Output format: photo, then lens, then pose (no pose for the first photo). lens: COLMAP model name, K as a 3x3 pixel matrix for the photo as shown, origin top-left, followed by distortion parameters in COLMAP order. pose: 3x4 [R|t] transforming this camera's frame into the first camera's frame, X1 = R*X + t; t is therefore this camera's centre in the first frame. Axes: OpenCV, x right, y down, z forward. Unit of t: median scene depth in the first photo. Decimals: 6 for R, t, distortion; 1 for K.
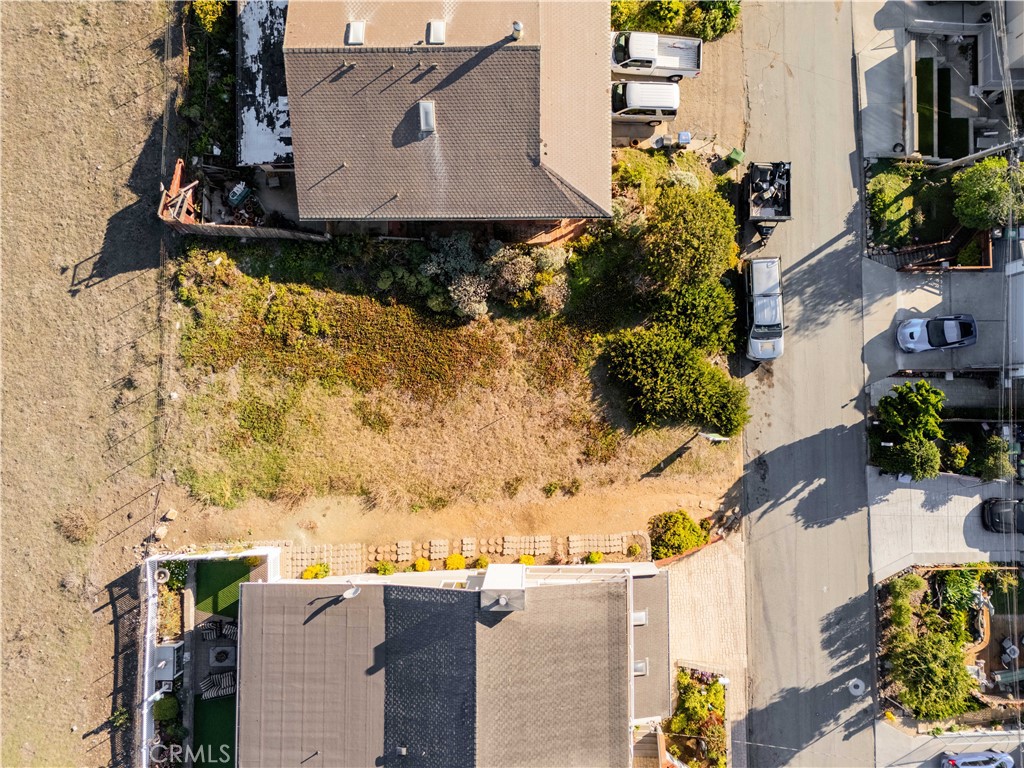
lens RADIAL K [[753.1, 0, 515.9], [0, 753.1, 381.9], [0, 0, 1]] dist [0.082894, -0.081649]
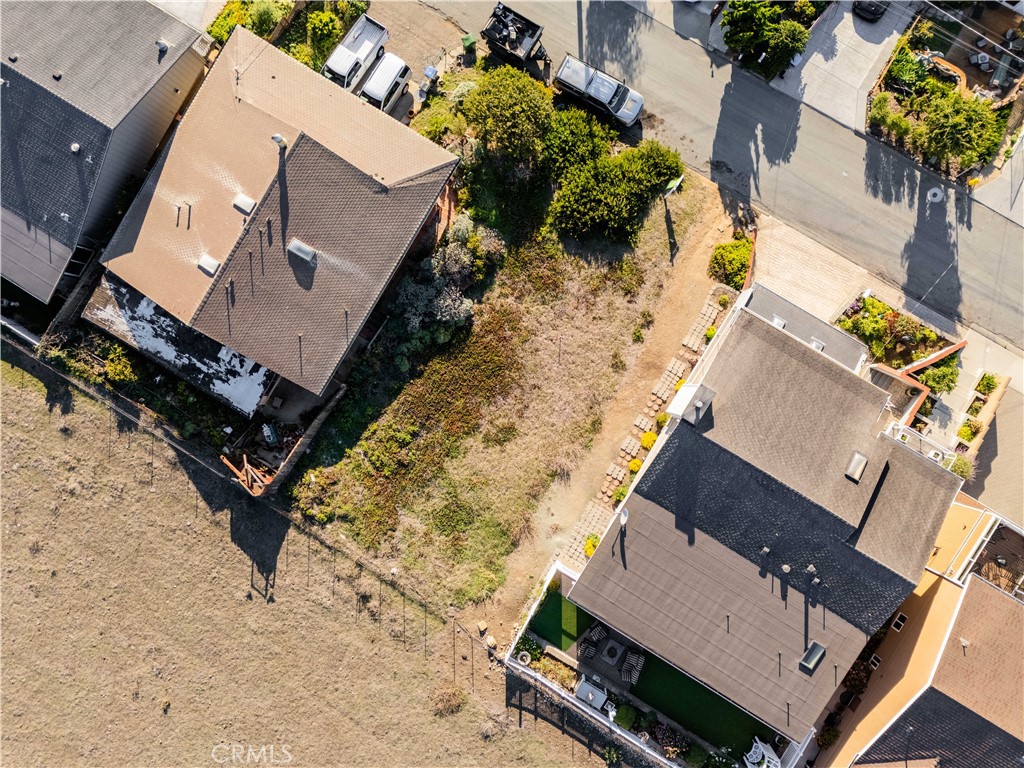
lens RADIAL K [[751.6, 0, 516.7], [0, 751.6, 381.3], [0, 0, 1]] dist [0.076803, -0.071506]
pose [[0.521123, -0.853451, -0.007244, -0.098653], [0.853387, 0.521172, -0.010477, 0.036728], [0.012717, -0.000722, 0.999919, -0.119932]]
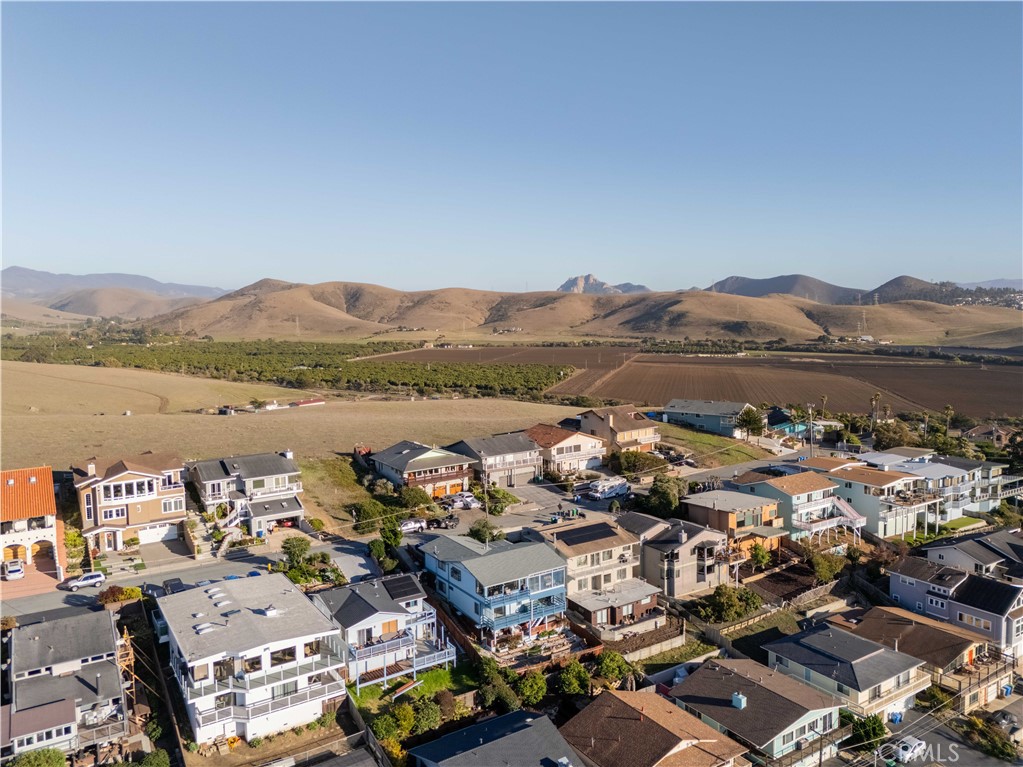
lens RADIAL K [[750.9, 0, 516.2], [0, 750.9, 380.8], [0, 0, 1]] dist [0.076803, -0.071506]
pose [[0.544624, 0.094942, -0.833289, 3.012676], [-0.838005, 0.101460, -0.536146, 1.067863], [0.033643, 0.990299, 0.134819, 0.142203]]
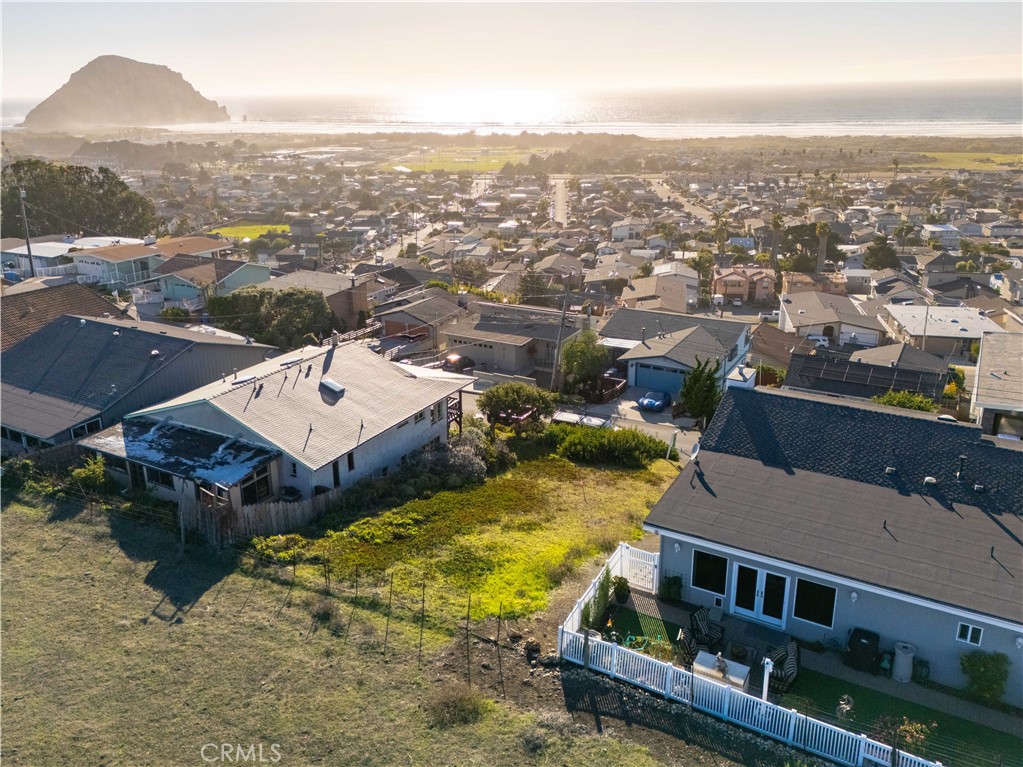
lens RADIAL K [[819.7, 0, 475.0], [0, 819.7, 353.8], [0, 0, 1]] dist [0.046704, -0.011220]
pose [[0.526881, -0.249731, 0.812423, -0.954114], [0.849619, 0.181000, -0.495365, 0.440044], [-0.023341, 0.951248, 0.307542, 0.496516]]
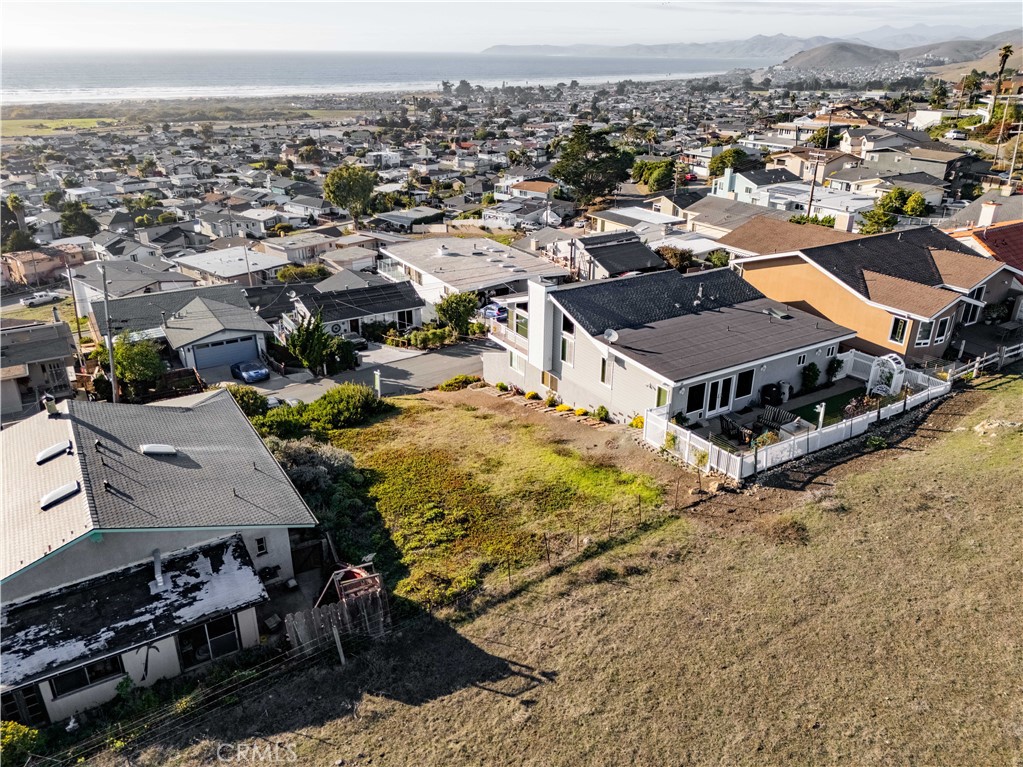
lens RADIAL K [[750.9, 0, 516.2], [0, 750.9, 380.8], [0, 0, 1]] dist [0.076803, -0.071506]
pose [[-0.526620, -0.323379, 0.786191, -0.926709], [0.849707, -0.172091, 0.498380, -0.387164], [-0.025870, 0.930489, 0.365404, 0.534760]]
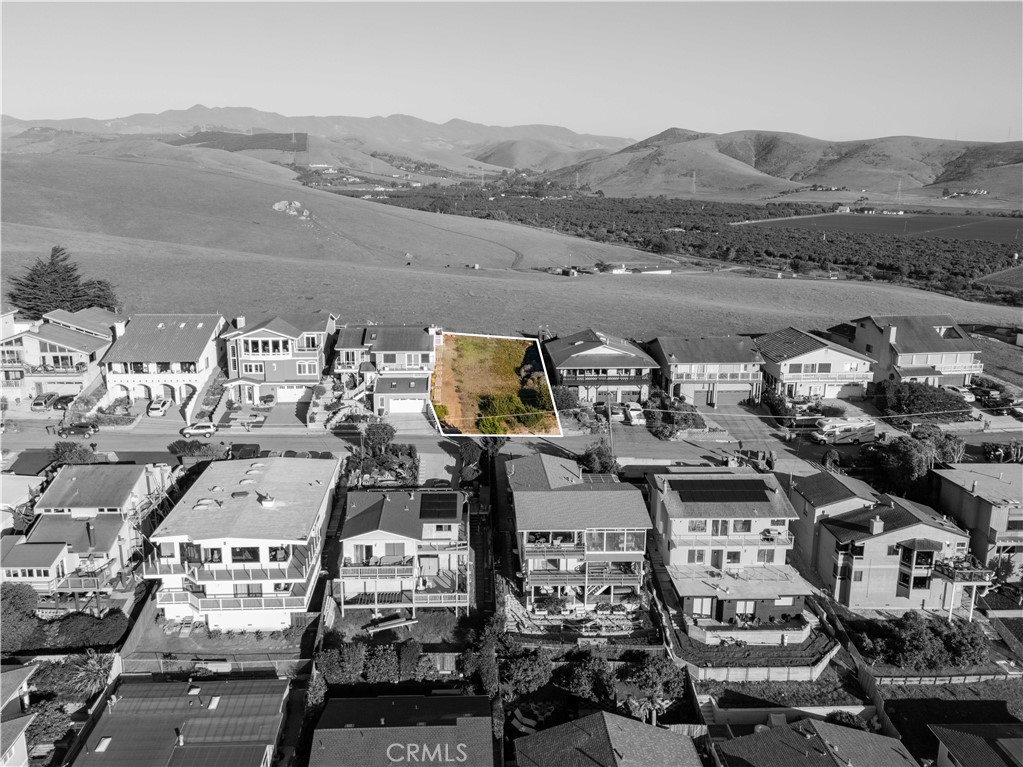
lens RADIAL K [[822.2, 0, 488.8], [0, 822.2, 354.3], [0, 0, 1]] dist [0.084406, -0.089241]
pose [[0.033507, 0.245391, -0.968845, 2.913236], [-0.998883, 0.040547, -0.024276, 0.100829], [0.033326, 0.968576, 0.246475, 0.173163]]
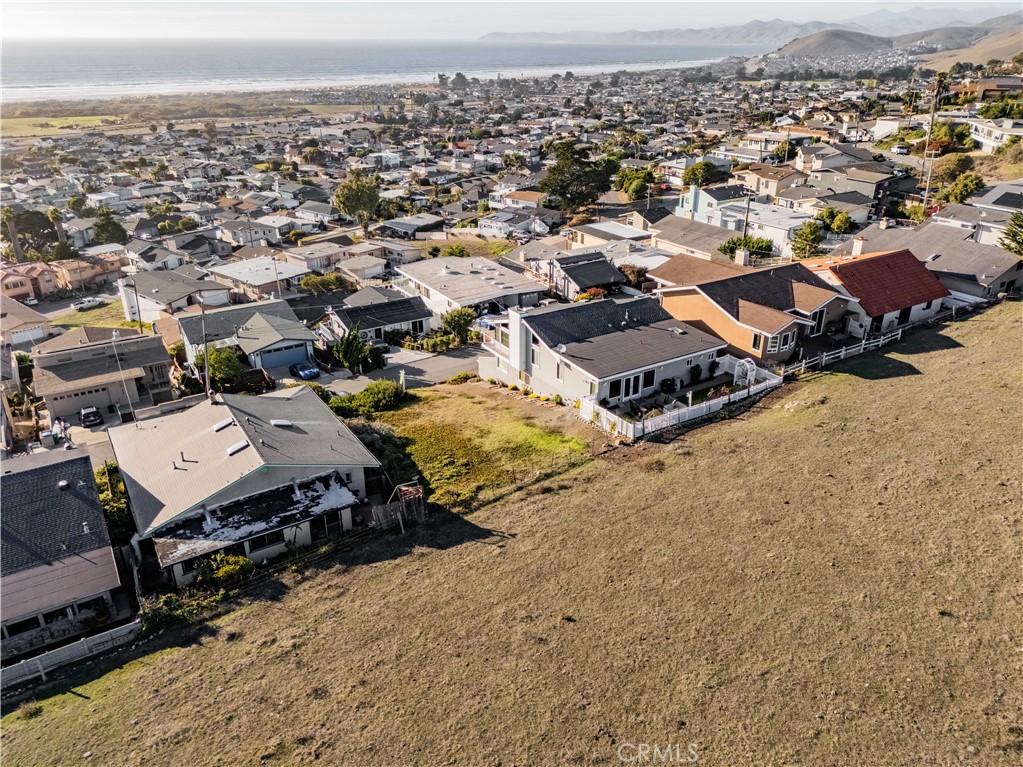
lens RADIAL K [[750.9, 0, 516.2], [0, 750.9, 380.8], [0, 0, 1]] dist [0.076803, -0.071506]
pose [[-0.530948, -0.330479, 0.780307, -1.349344], [0.847200, -0.186800, 0.497350, -0.619324], [-0.018602, 0.925143, 0.379163, 0.326118]]
